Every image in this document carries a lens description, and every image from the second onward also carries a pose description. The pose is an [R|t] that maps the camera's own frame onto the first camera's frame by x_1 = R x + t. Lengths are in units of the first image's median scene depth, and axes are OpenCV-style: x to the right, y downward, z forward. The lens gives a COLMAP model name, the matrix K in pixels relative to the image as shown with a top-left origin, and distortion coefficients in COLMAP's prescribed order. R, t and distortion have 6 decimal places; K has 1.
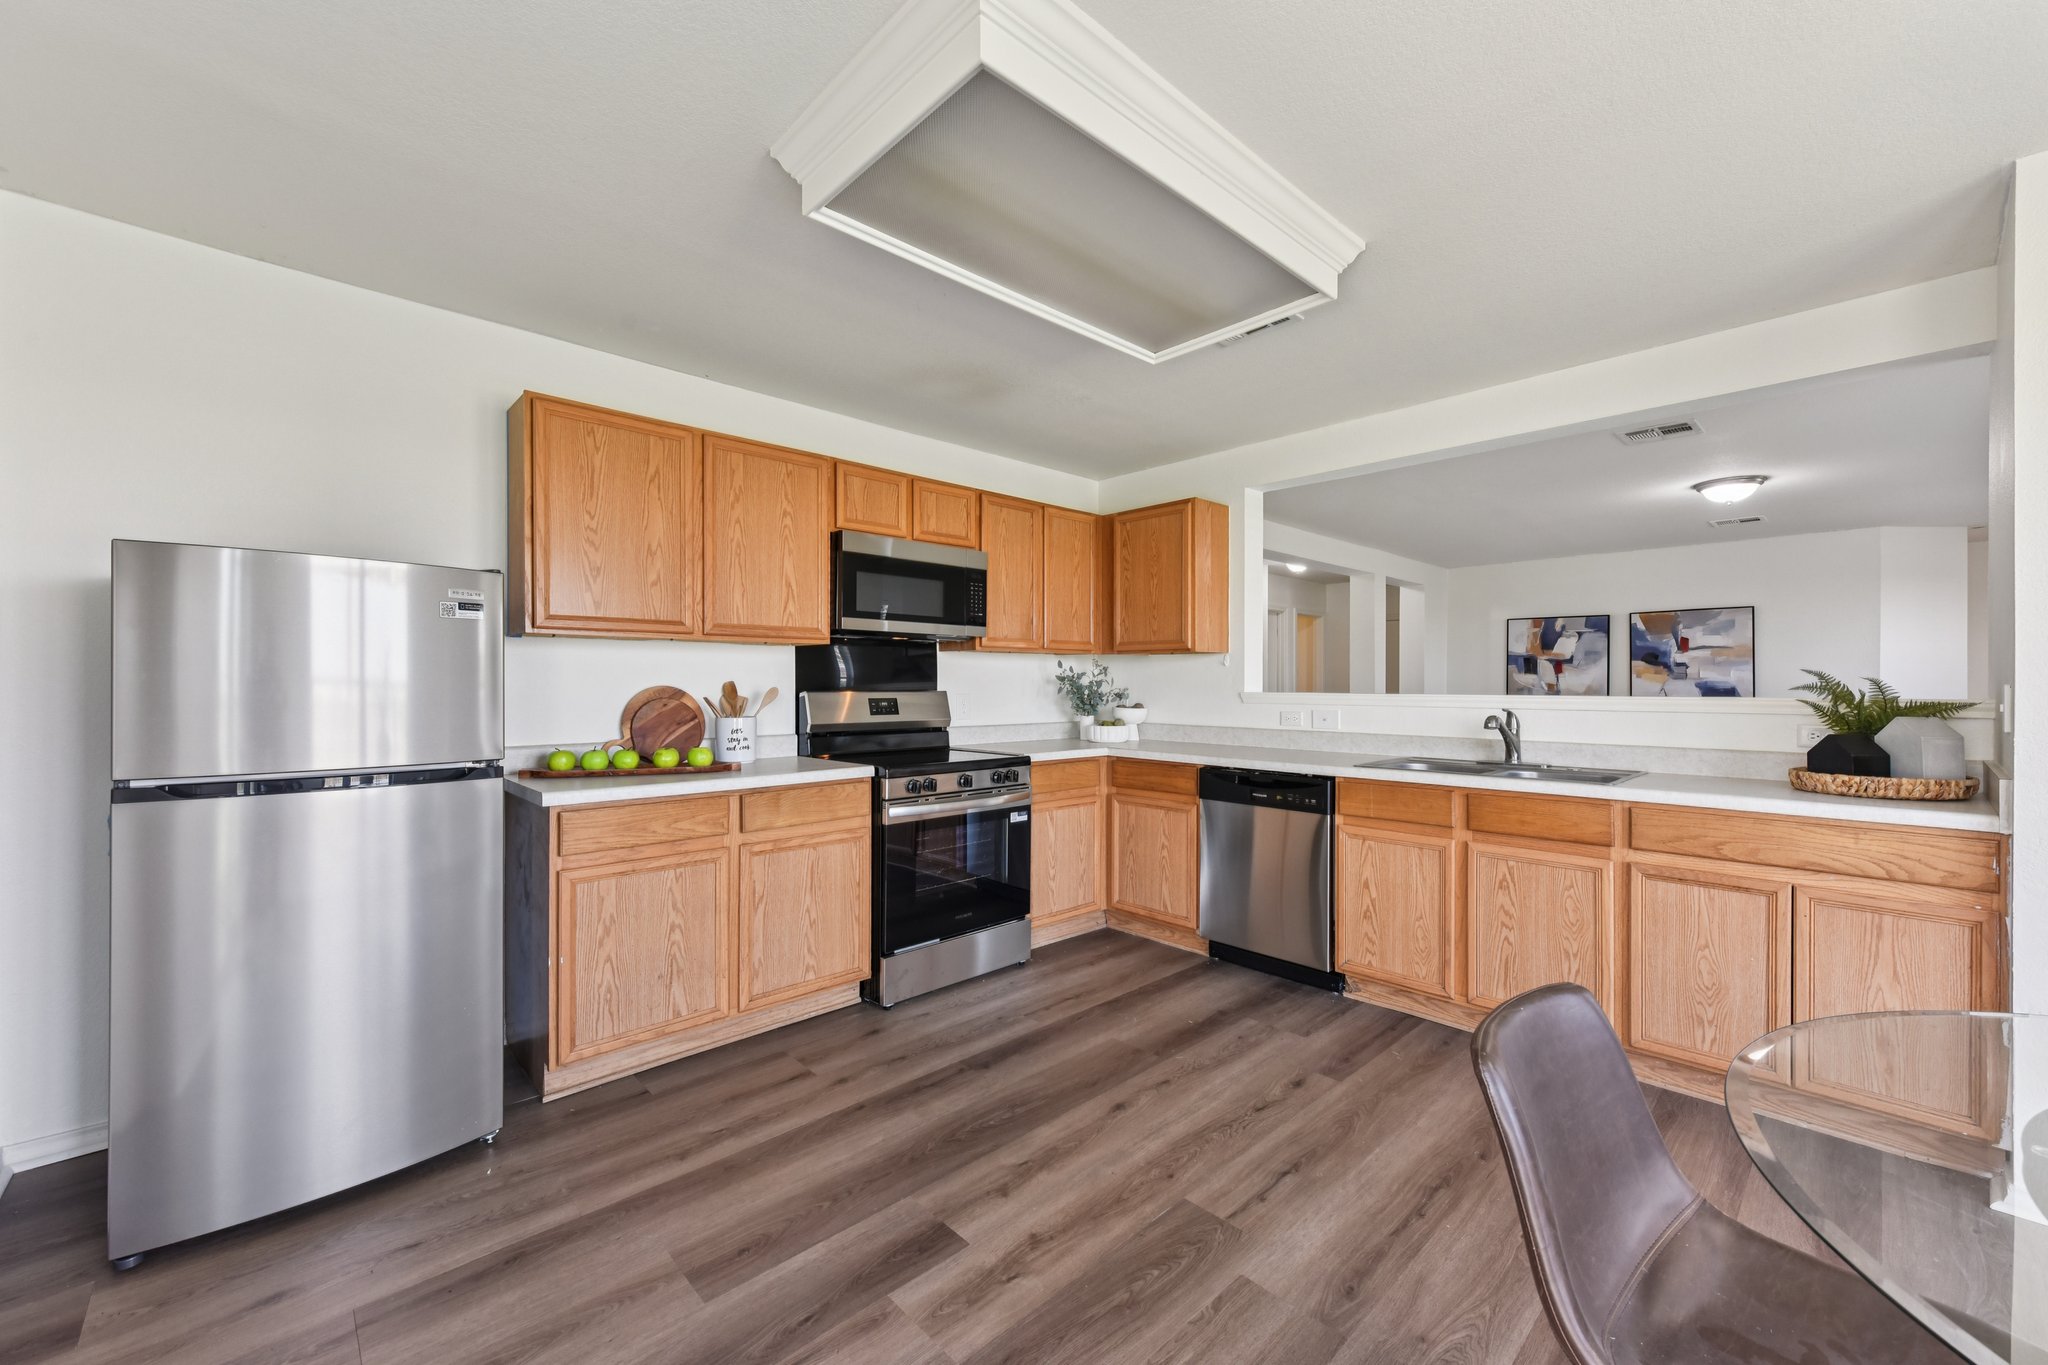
lens RADIAL K [[817.3, 0, 1022.9], [0, 817.3, 681.1], [0, 0, 1]] dist [0.005753, -0.001428]
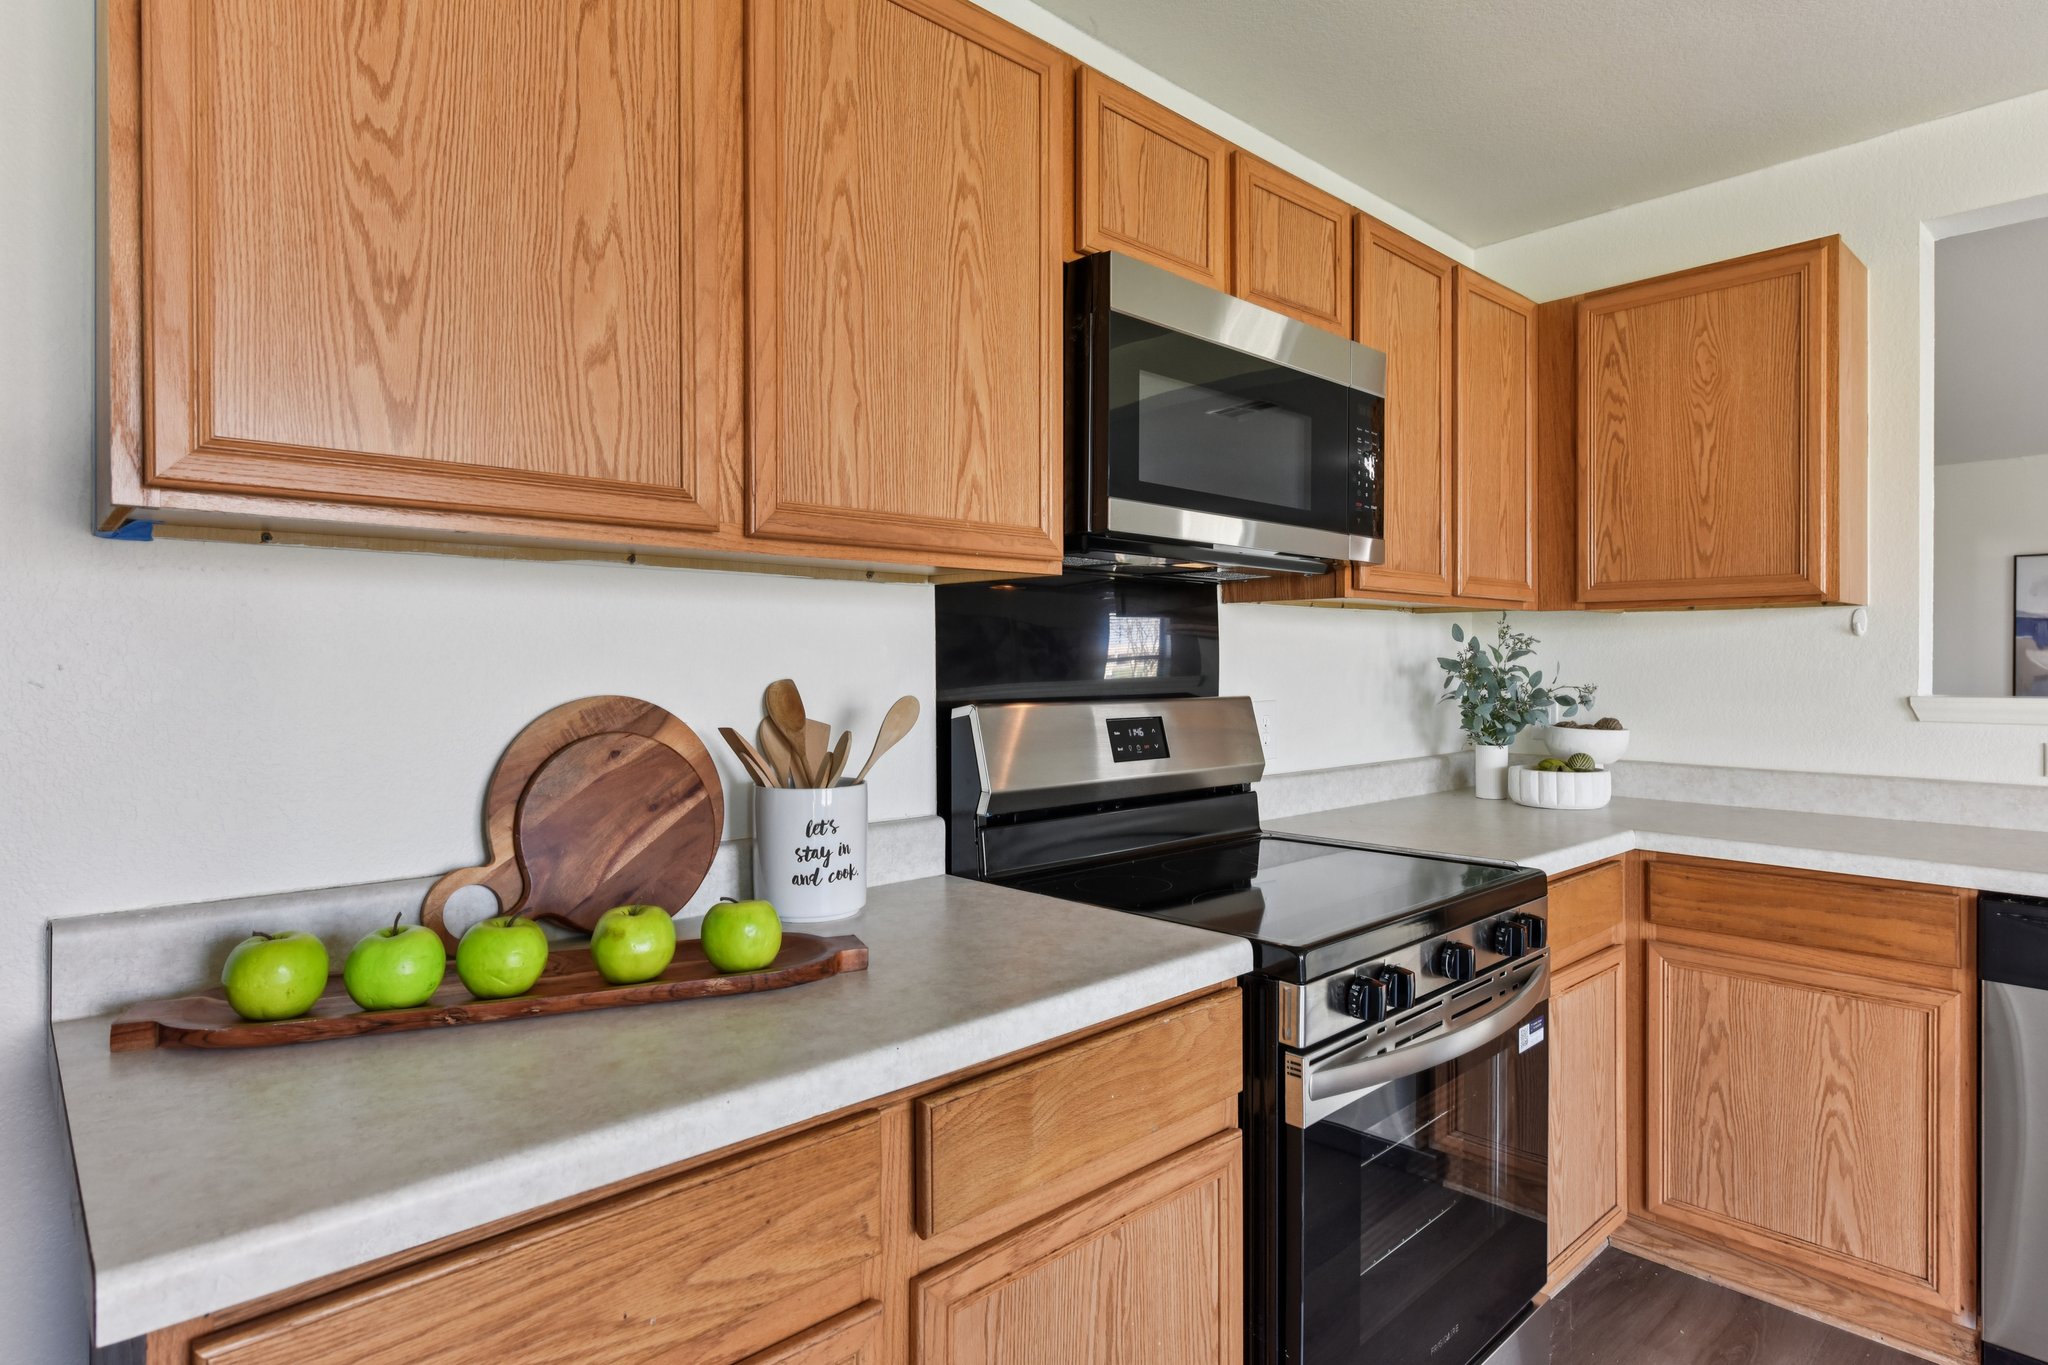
lens RADIAL K [[1103.8, 0, 1007.4], [0, 1103.8, 658.9], [0, 0, 1]] dist [0.001651, 0.000444]
pose [[0.999968, -0.001565, -0.007812, -0.258108], [0.001561, 0.999999, -0.000521, -0.008509], [0.007813, 0.000509, 0.999969, 0.518969]]
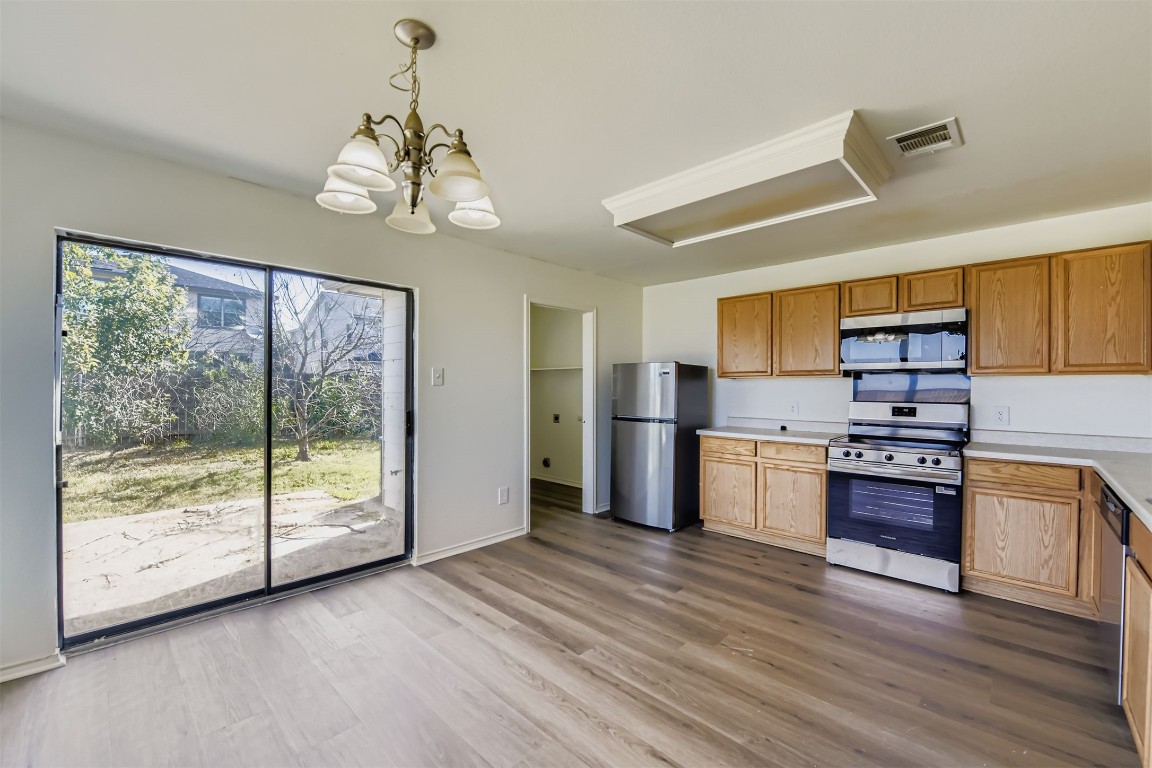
lens RADIAL K [[460.0, 0, 571.7], [0, 460.0, 392.8], [0, 0, 1]] dist [-0.011771, -0.002112]
pose [[0.034433, 0.008846, -0.999368, 0.838644], [-0.001569, 0.999960, 0.008798, -0.016851], [0.999406, 0.001265, 0.034446, 0.318434]]
